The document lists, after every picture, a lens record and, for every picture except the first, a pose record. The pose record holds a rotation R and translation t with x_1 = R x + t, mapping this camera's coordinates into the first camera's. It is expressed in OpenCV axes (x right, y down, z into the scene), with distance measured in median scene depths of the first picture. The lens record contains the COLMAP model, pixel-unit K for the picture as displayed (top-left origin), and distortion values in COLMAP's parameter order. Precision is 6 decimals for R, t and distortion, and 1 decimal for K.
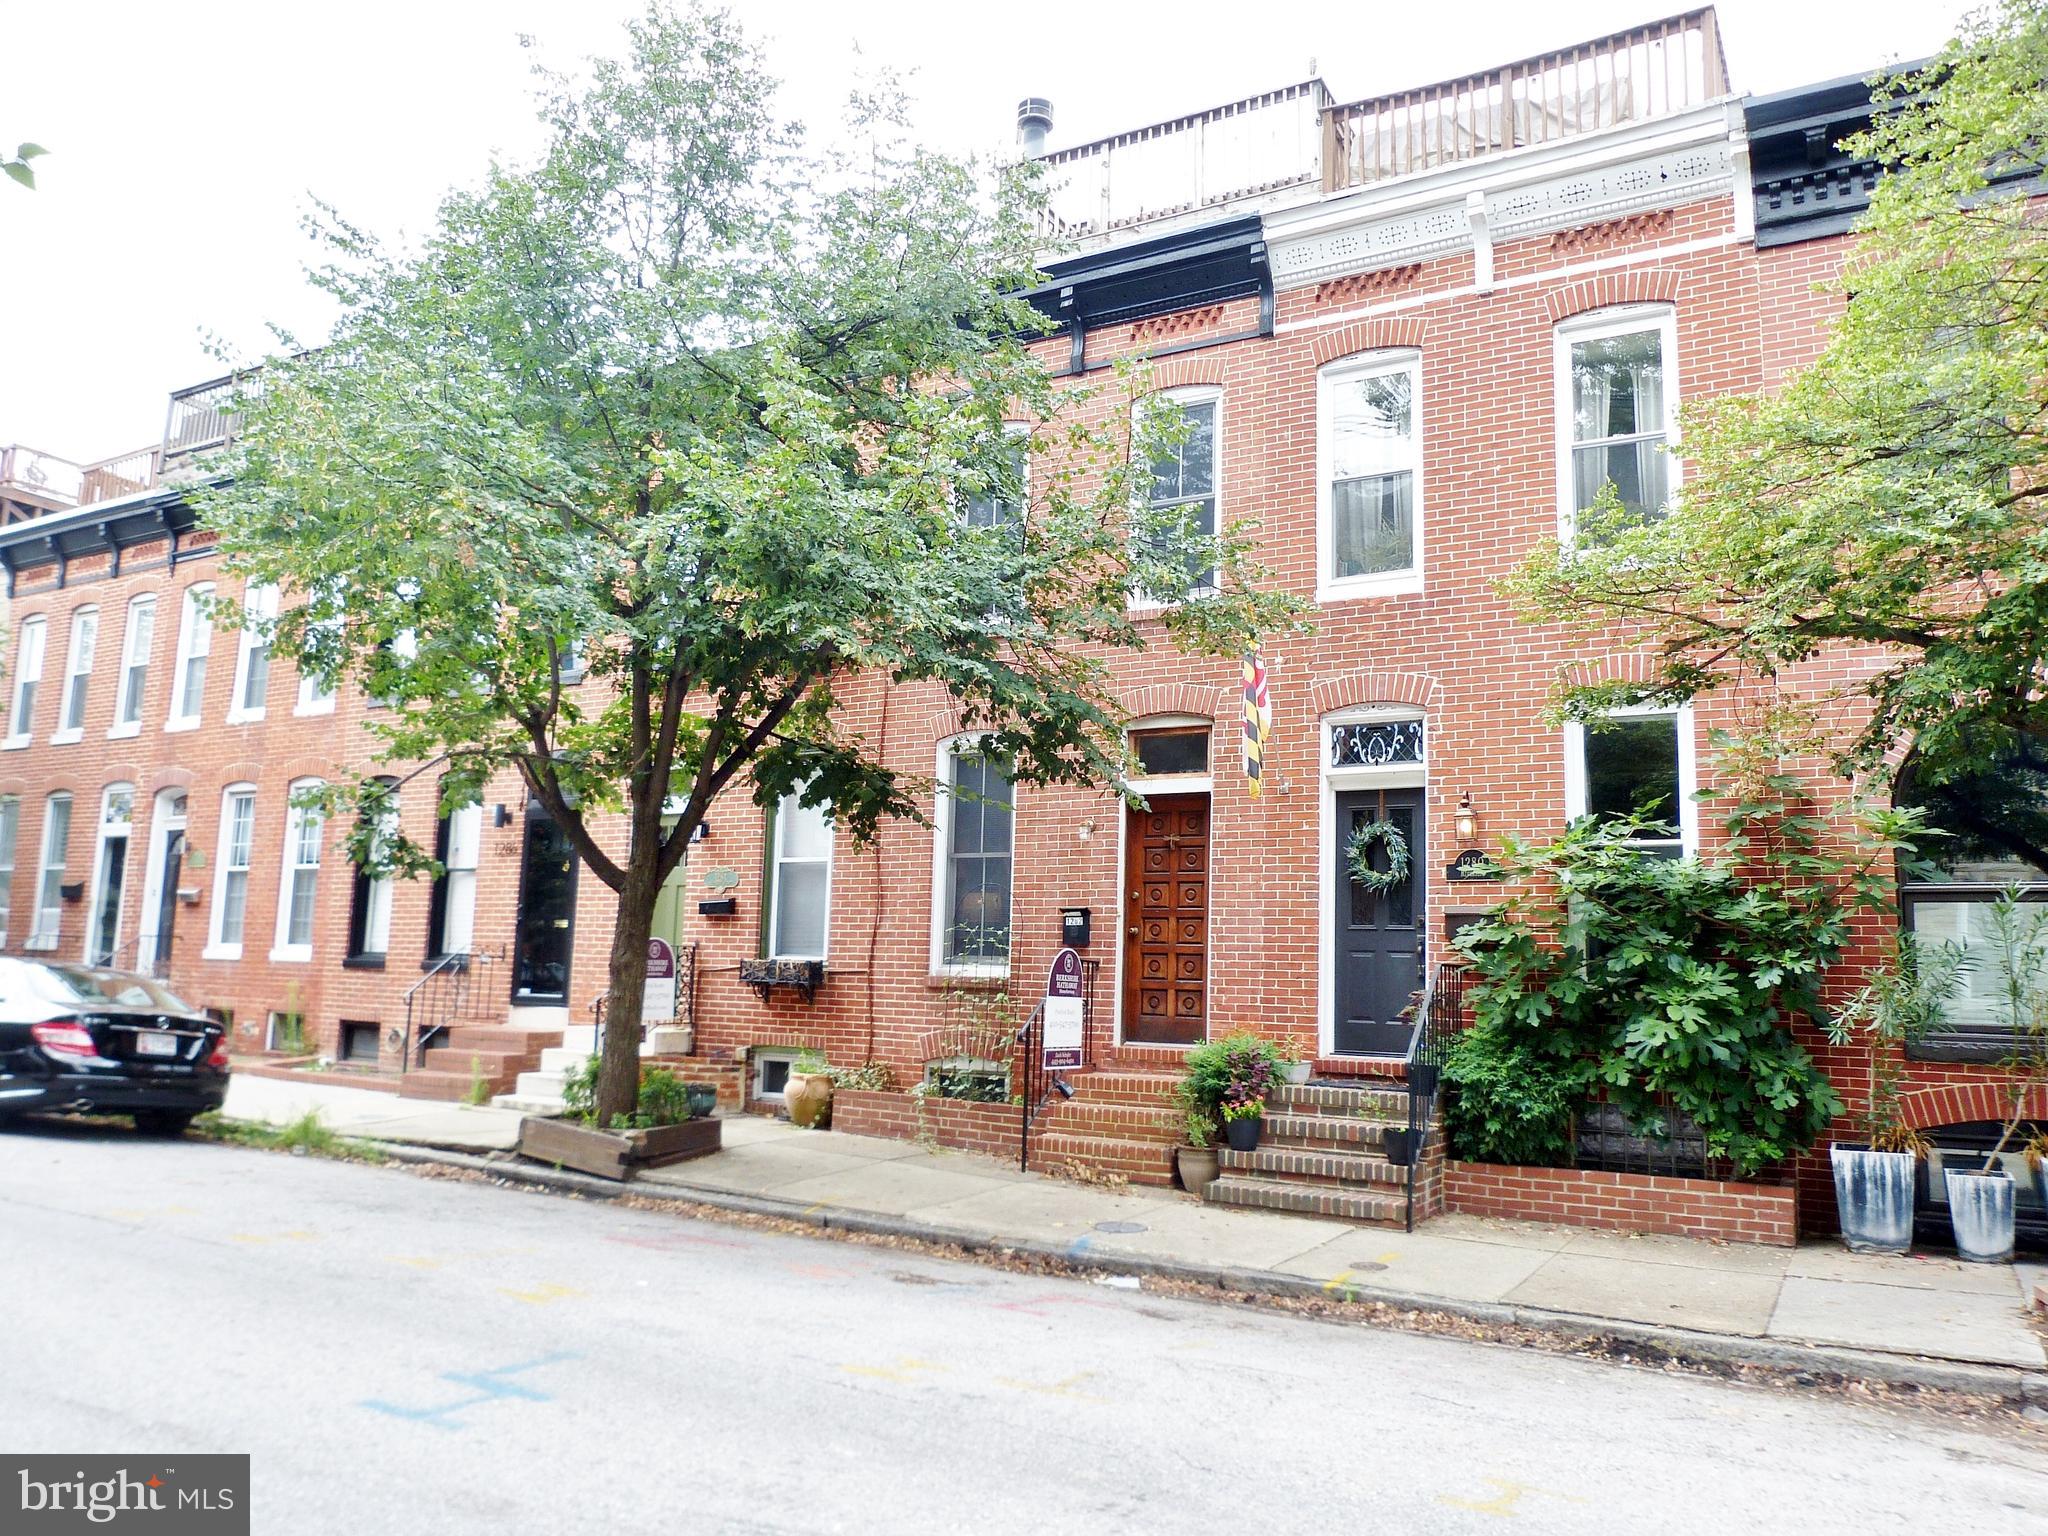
lens RADIAL K [[1485.8, 0, 1024.5], [0, 1485.8, 757.8], [0, 0, 1]] dist [-0.049092, 0.035268]
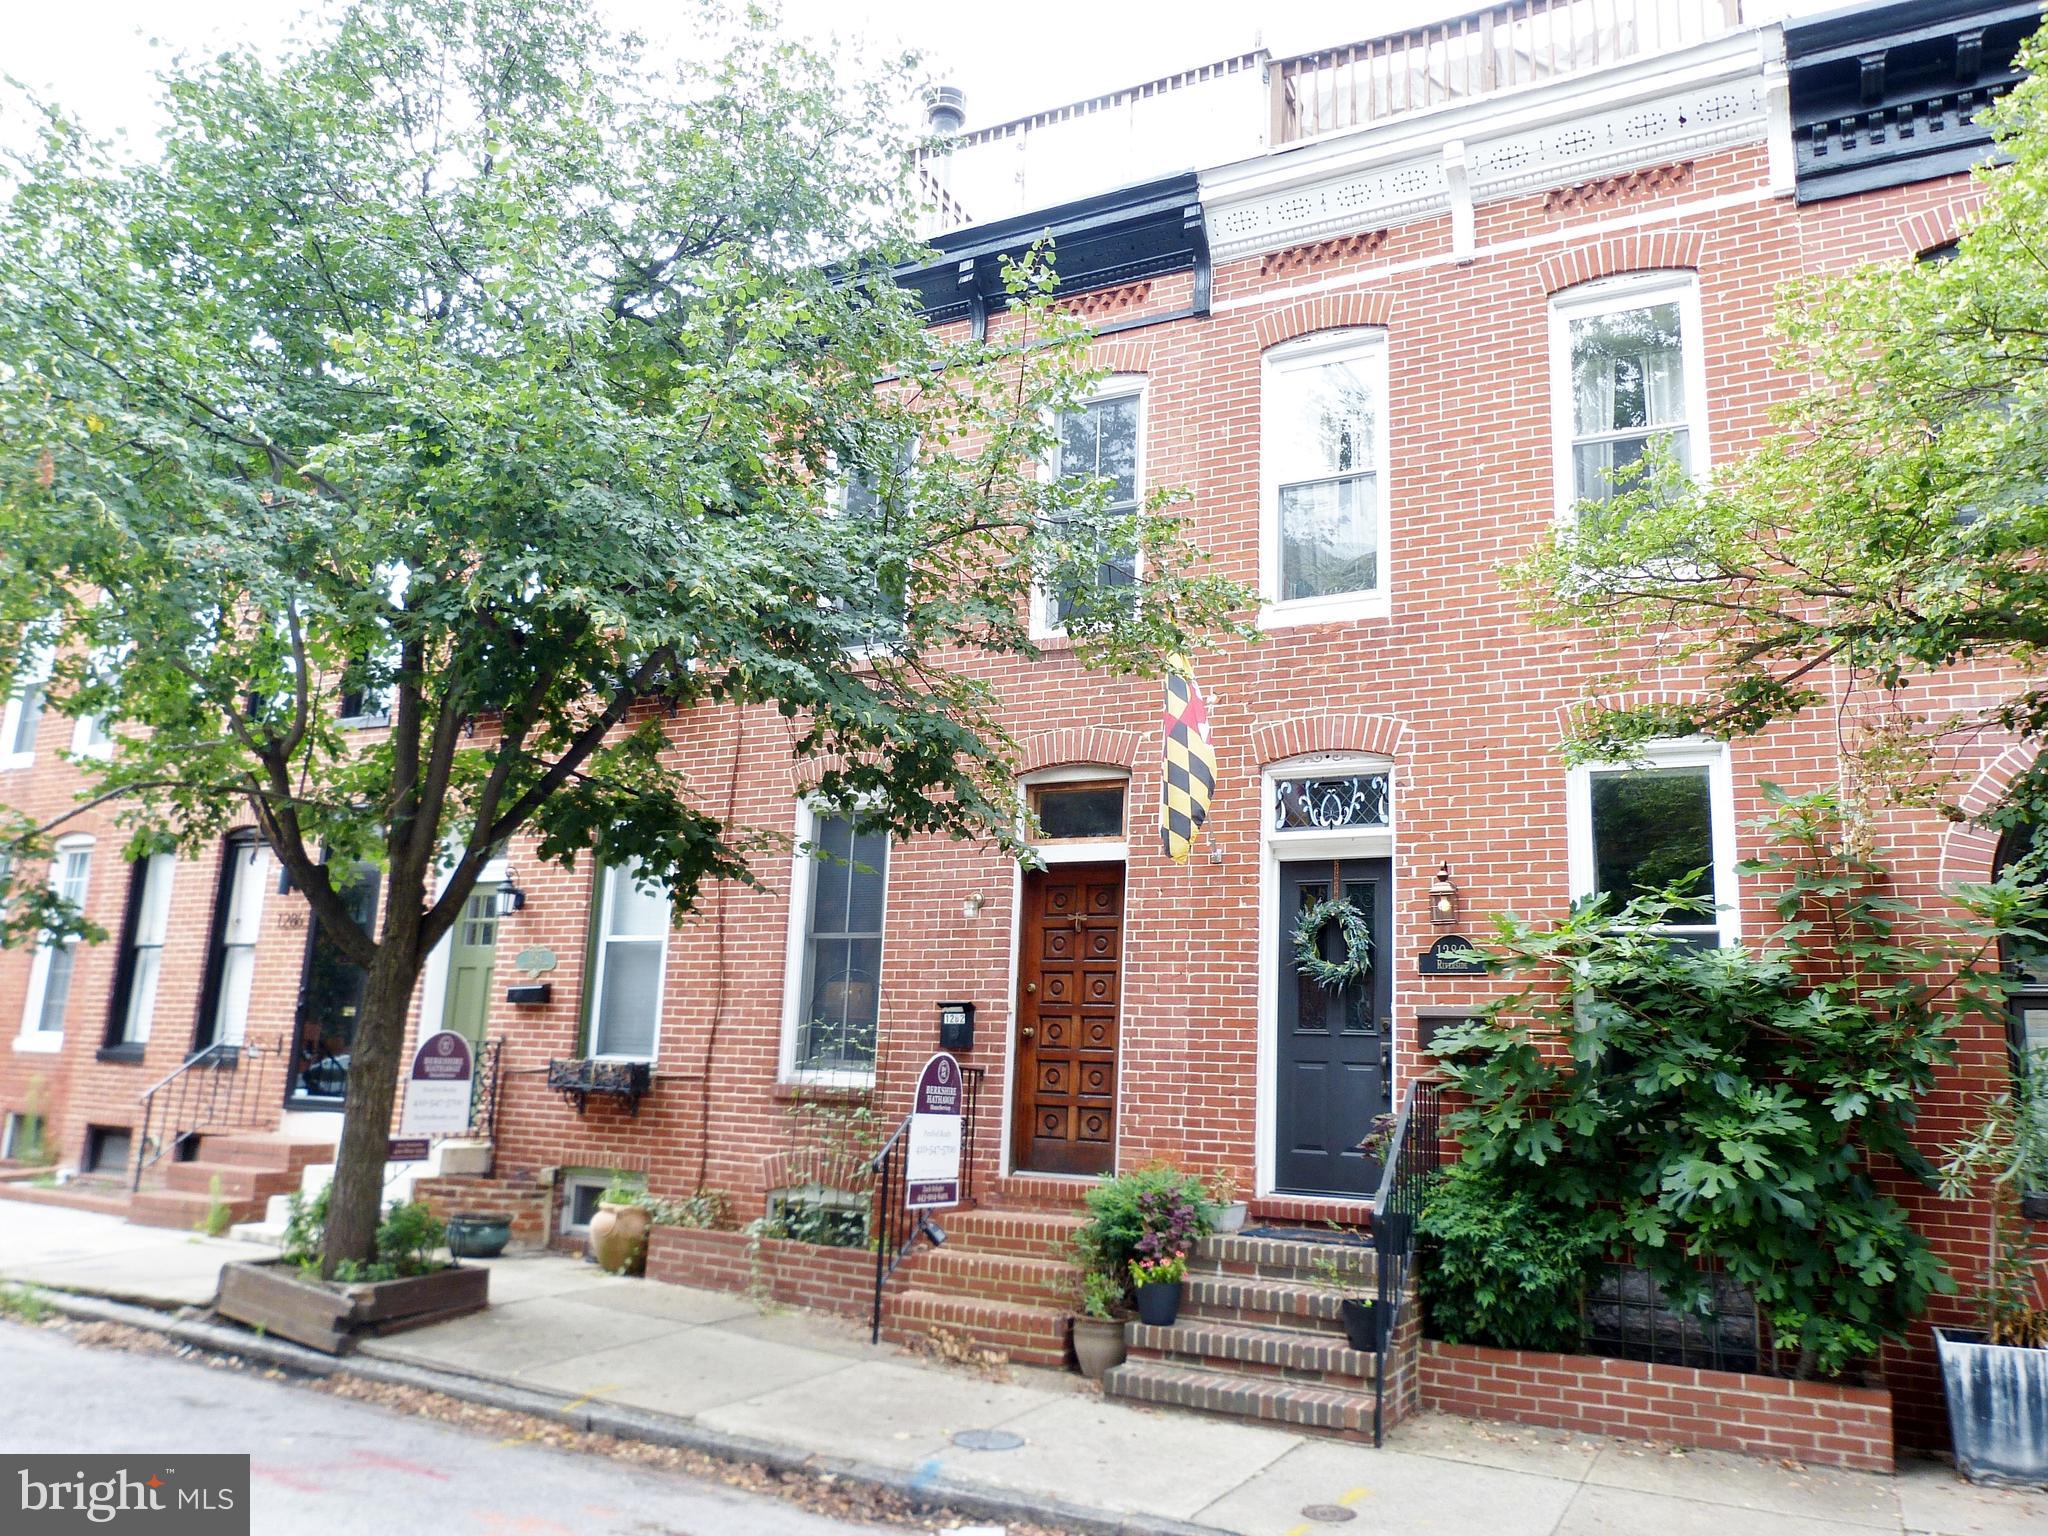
lens RADIAL K [[1485.8, 0, 1017.3], [0, 1485.8, 764.0], [0, 0, 1]] dist [-0.049092, 0.035268]
pose [[0.998862, 0.023001, 0.041786, 0.034617], [-0.020355, 0.997826, -0.062680, 0.024749], [-0.043136, 0.061758, 0.997159, 0.211734]]
